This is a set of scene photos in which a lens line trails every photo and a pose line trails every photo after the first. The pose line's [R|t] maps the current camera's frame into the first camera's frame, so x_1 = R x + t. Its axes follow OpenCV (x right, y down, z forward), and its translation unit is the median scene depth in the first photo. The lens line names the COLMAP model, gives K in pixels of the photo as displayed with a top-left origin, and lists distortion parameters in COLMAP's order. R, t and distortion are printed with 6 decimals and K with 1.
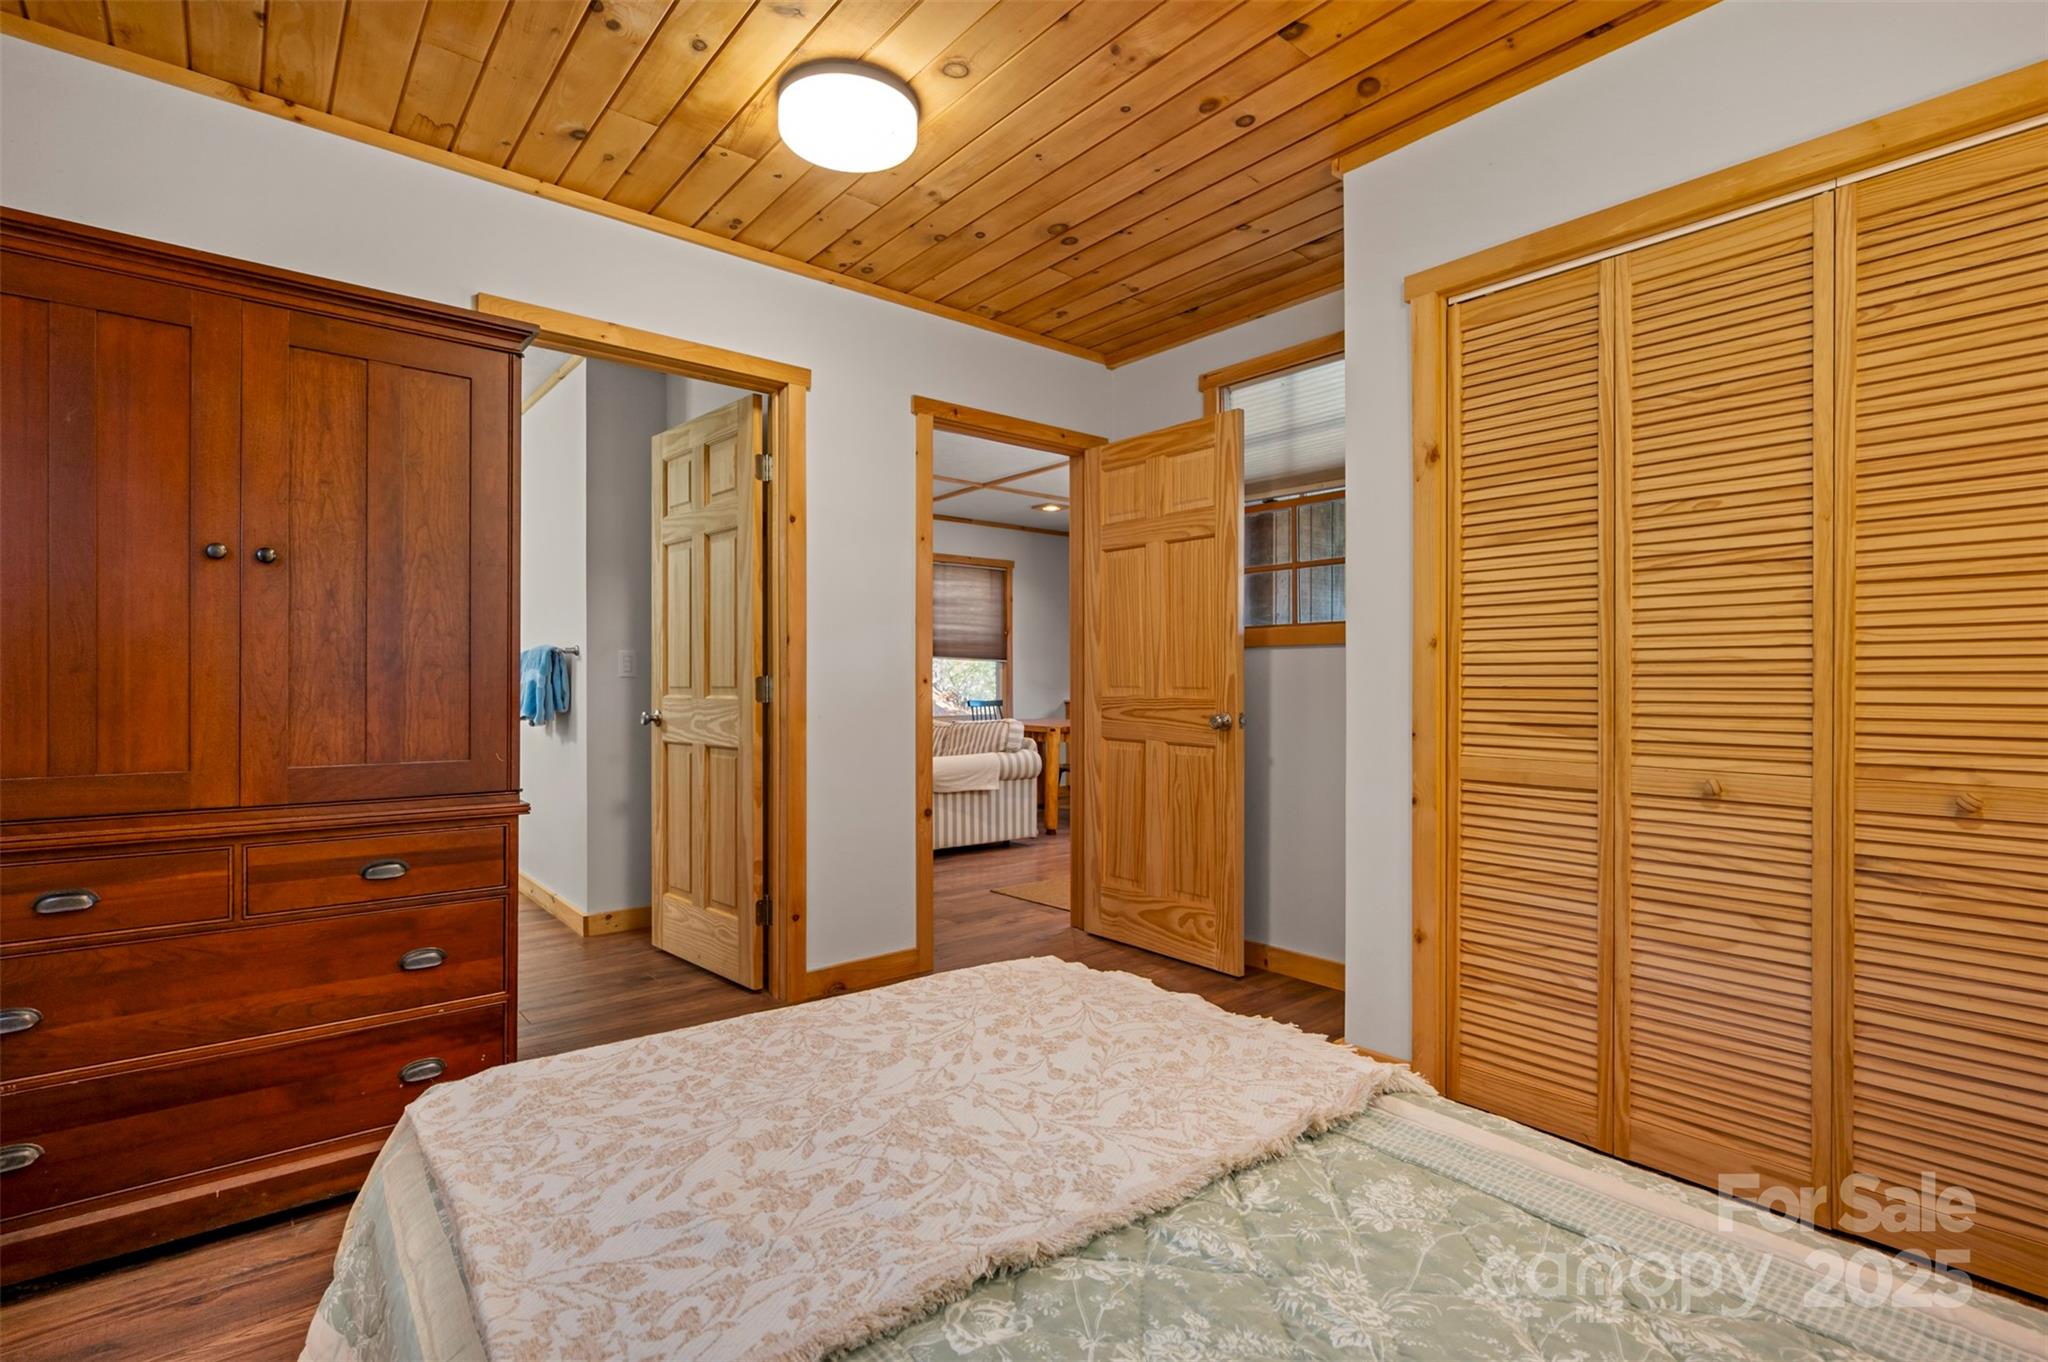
lens RADIAL K [[964.9, 0, 1022.5], [0, 964.9, 683.0], [0, 0, 1]] dist [0.000363, 0.000003]
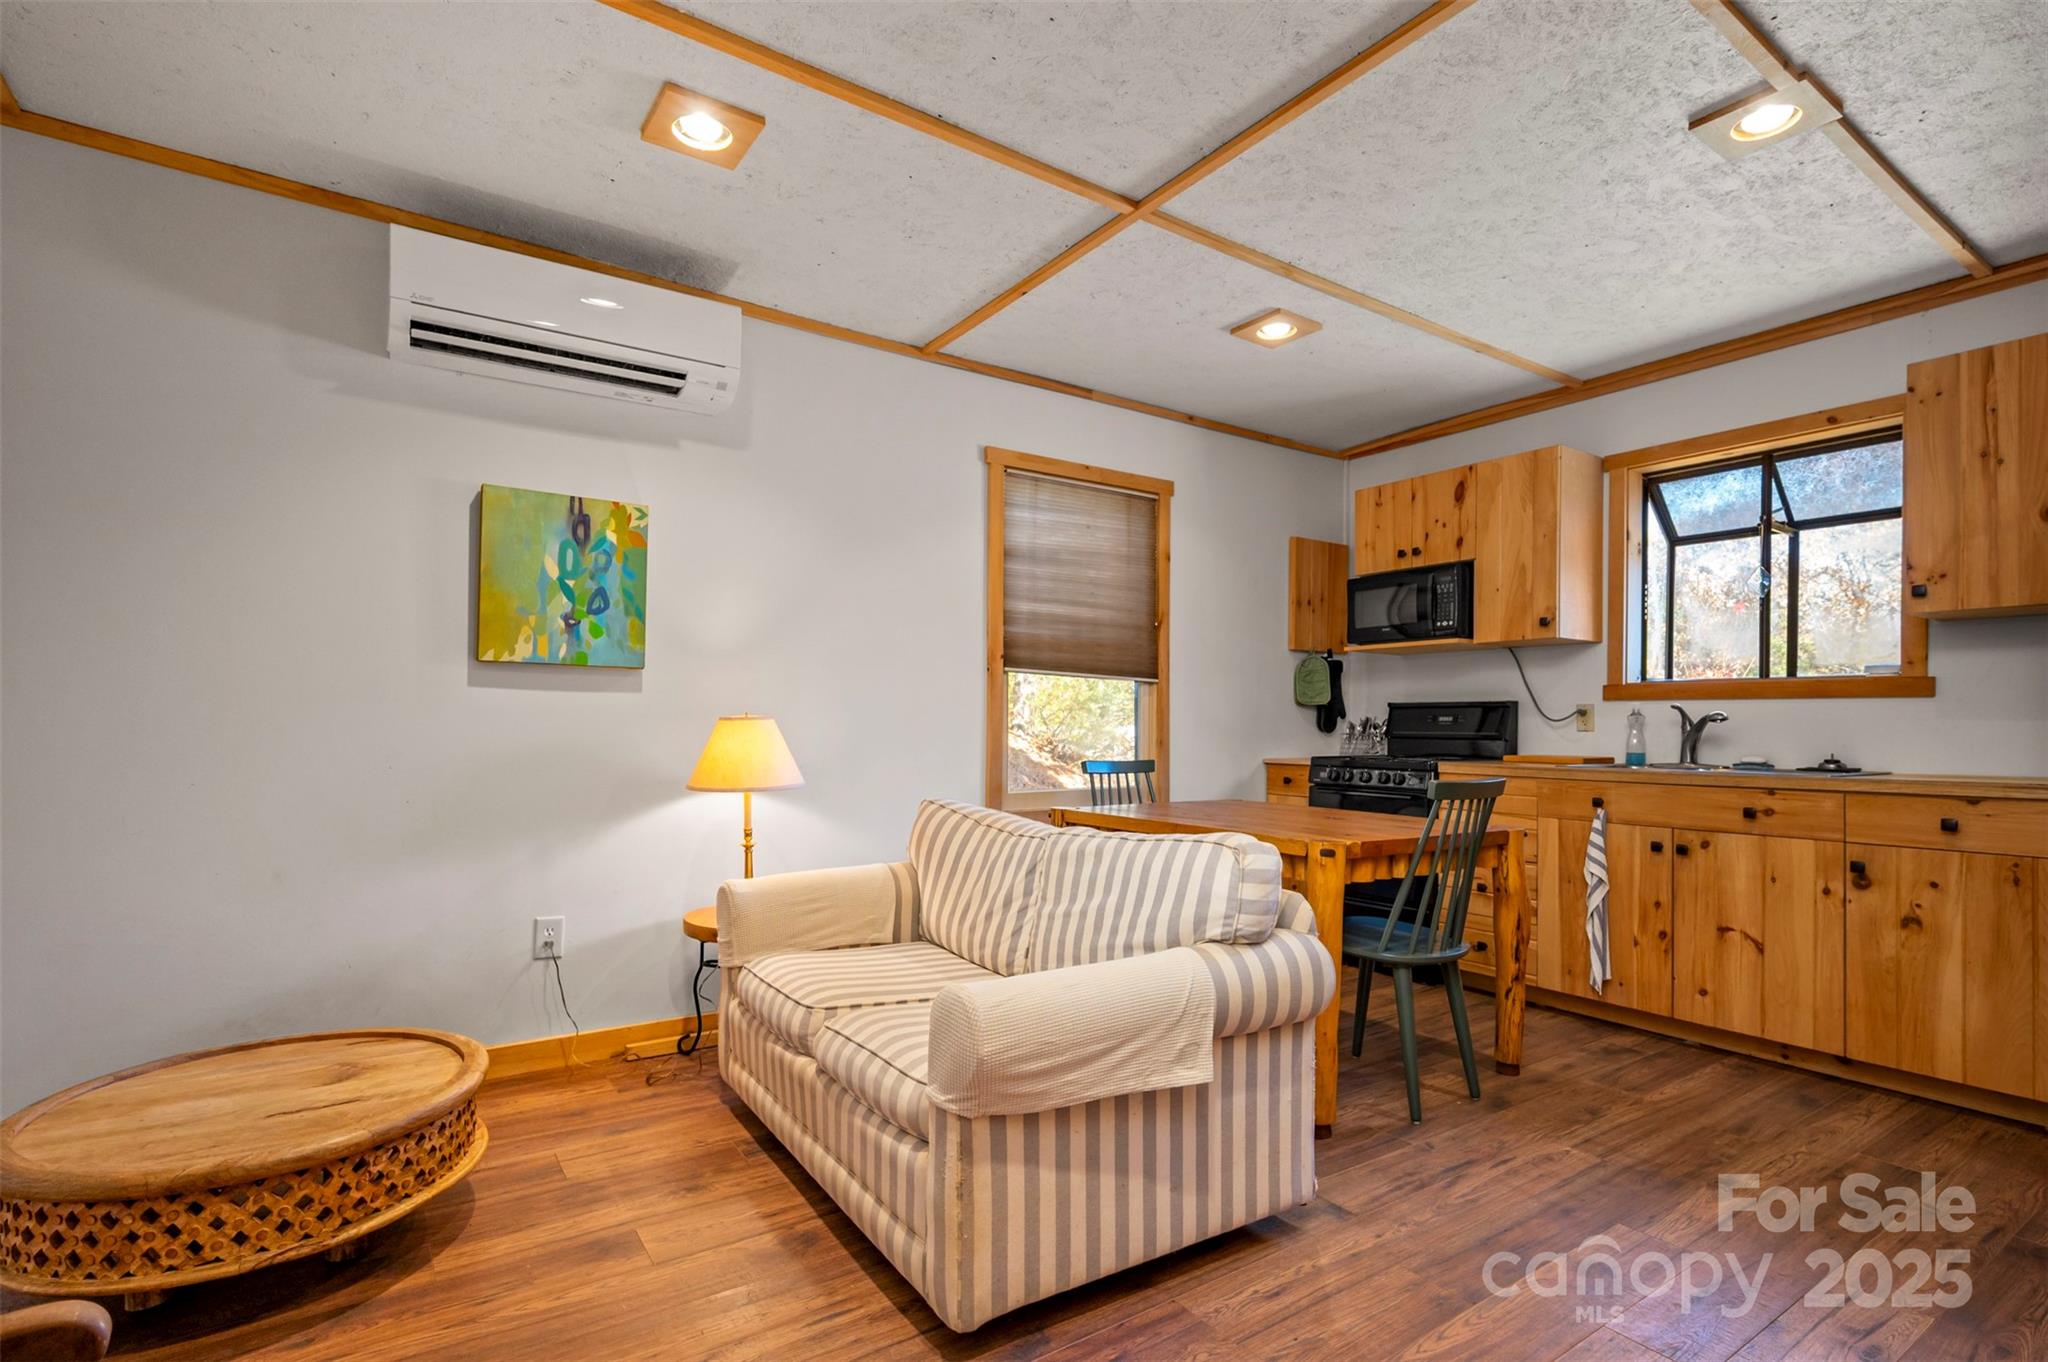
lens RADIAL K [[964.9, 0, 1018.4], [0, 964.9, 727.3], [0, 0, 1]] dist [0.000363, 0.000003]
pose [[0.994948, 0.001796, -0.100371, -0.040067], [-0.001819, 0.999998, -0.000130, 0.001695], [0.100371, 0.000312, 0.994950, 0.520521]]
